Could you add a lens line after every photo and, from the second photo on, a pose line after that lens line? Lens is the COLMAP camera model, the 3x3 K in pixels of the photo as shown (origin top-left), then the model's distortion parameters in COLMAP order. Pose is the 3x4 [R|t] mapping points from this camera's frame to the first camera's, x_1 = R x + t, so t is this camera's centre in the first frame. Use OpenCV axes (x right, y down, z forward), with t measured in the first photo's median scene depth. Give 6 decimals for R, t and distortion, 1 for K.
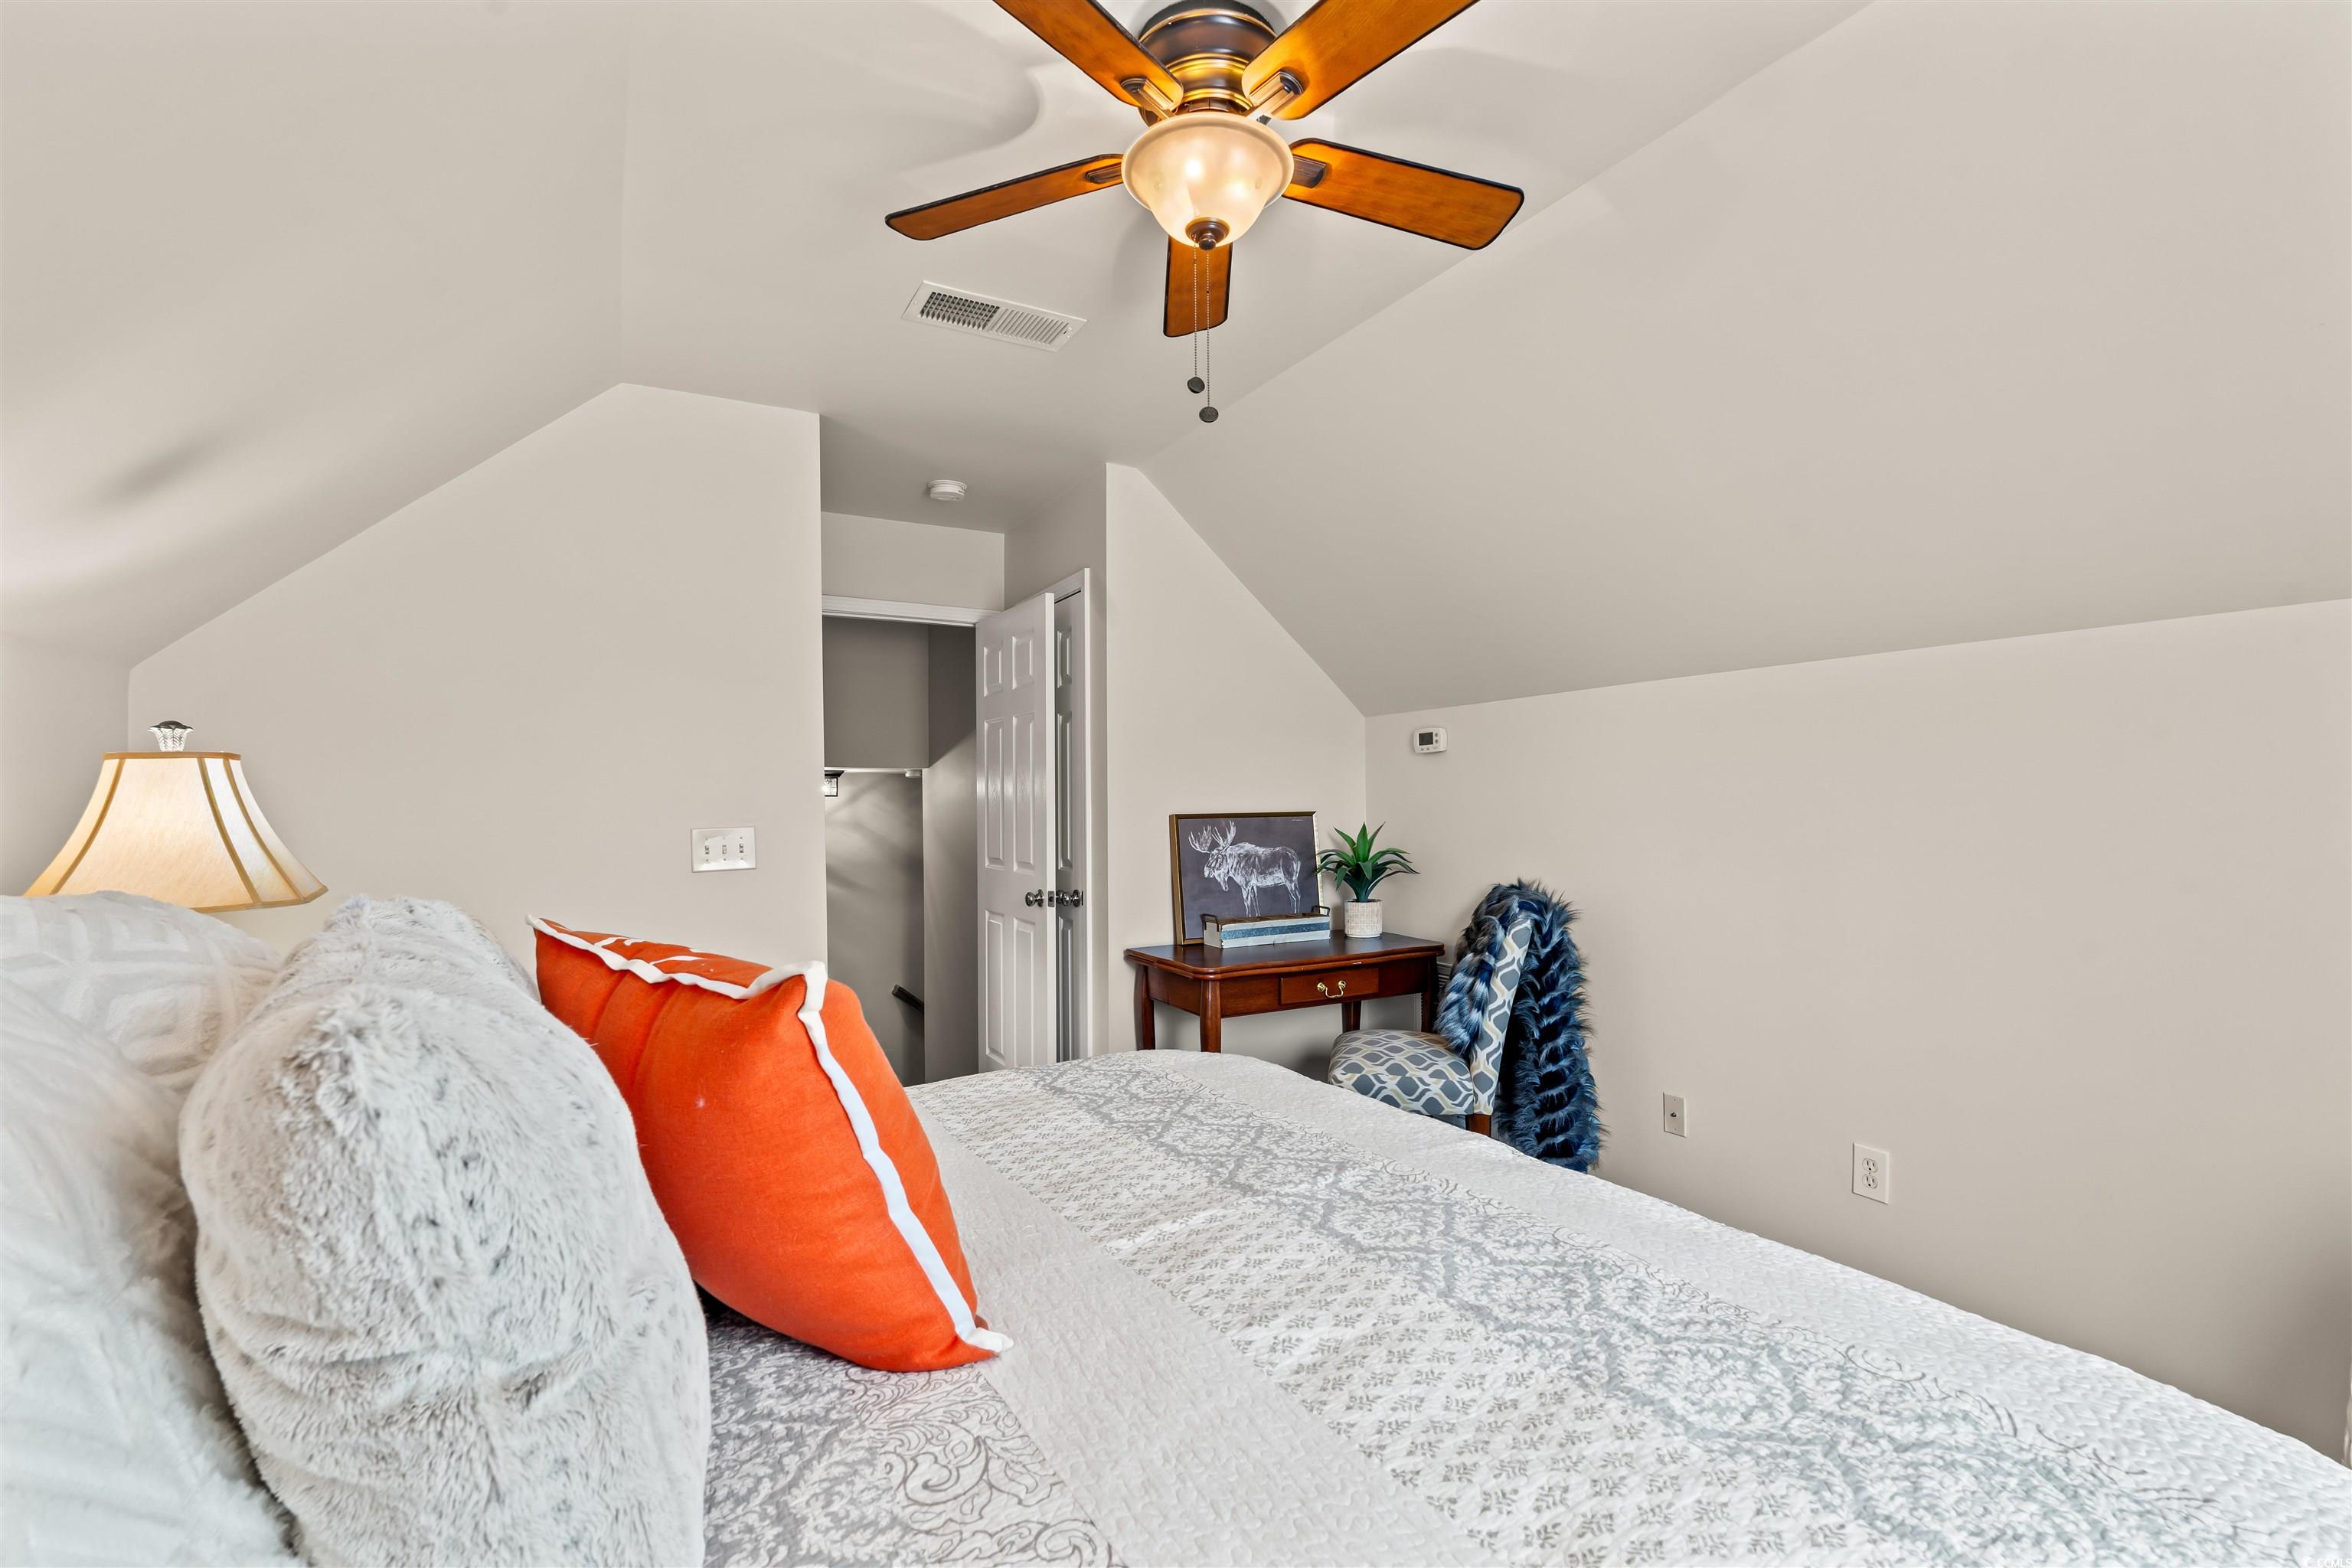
lens RADIAL K [[1040.8, 0, 1178.5], [0, 1040.8, 792.8], [0, 0, 1]] dist [-0.008094, 0.000913]
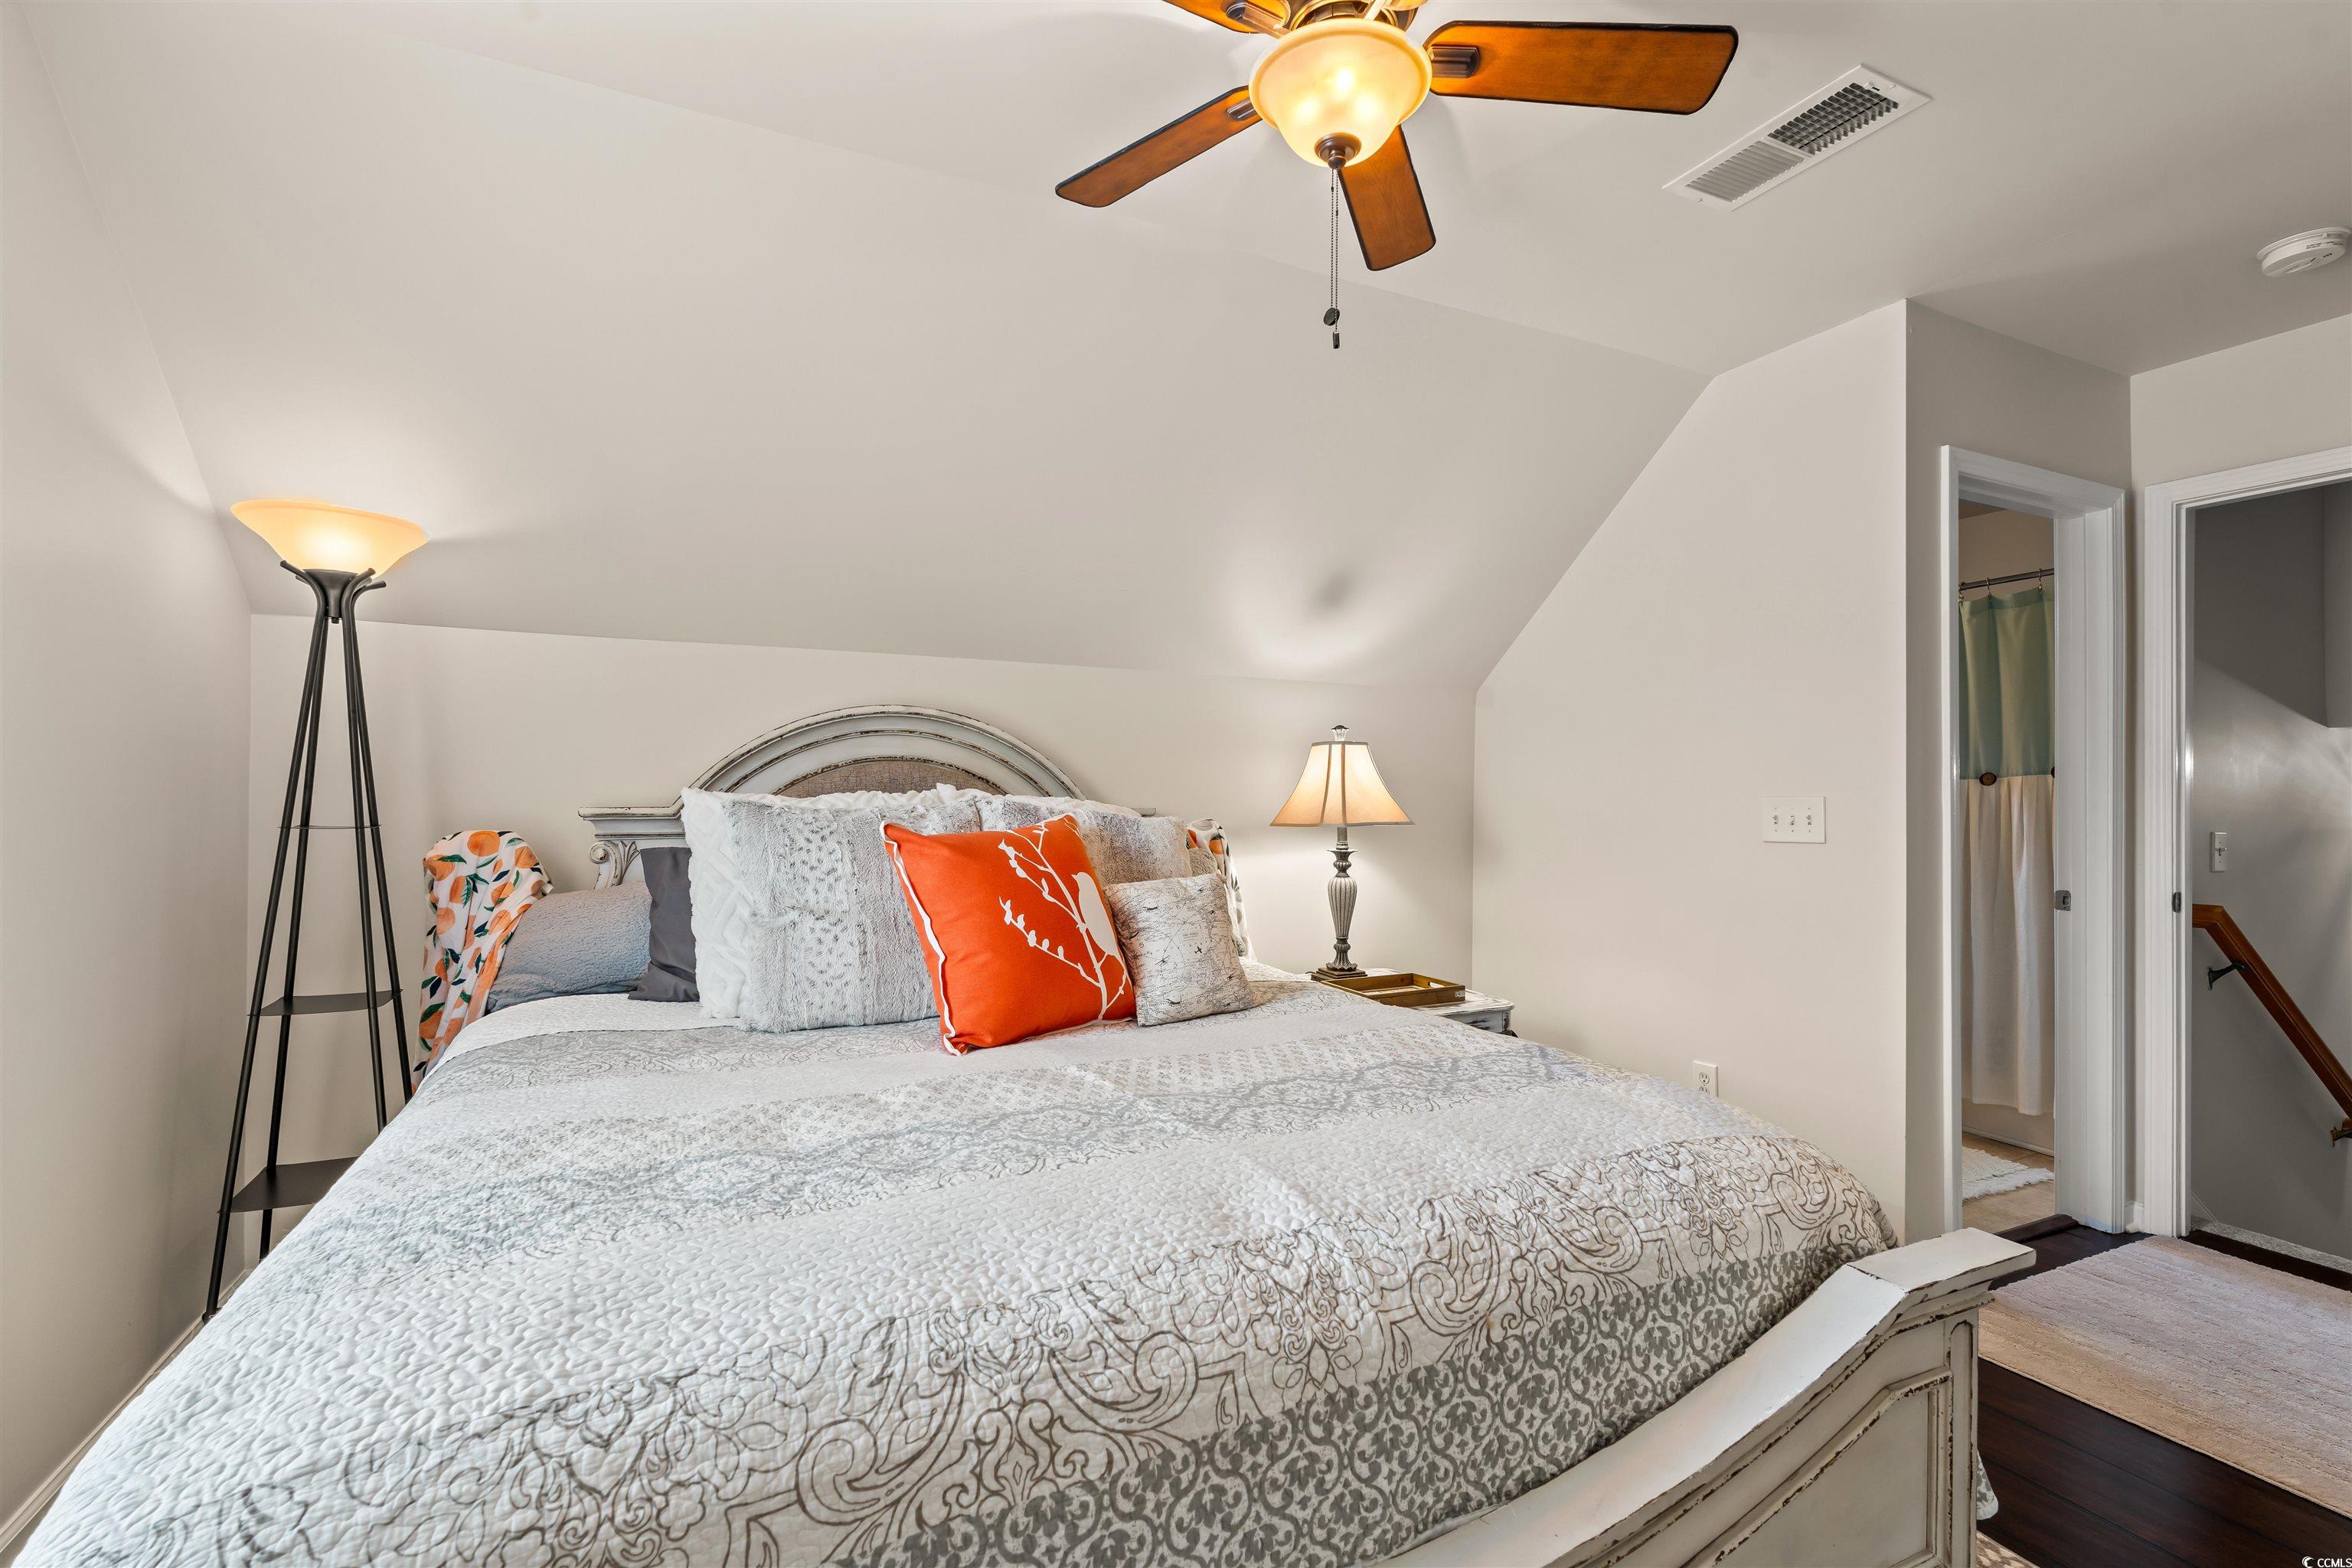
lens RADIAL K [[1040.8, 0, 1180.1], [0, 1040.8, 785.8], [0, 0, 1]] dist [-0.008094, 0.000913]
pose [[-0.072935, -0.003212, -0.997332, 1.167672], [0.000289, 0.999995, -0.003242, 0.055592], [0.997337, -0.000524, -0.072933, 1.106155]]
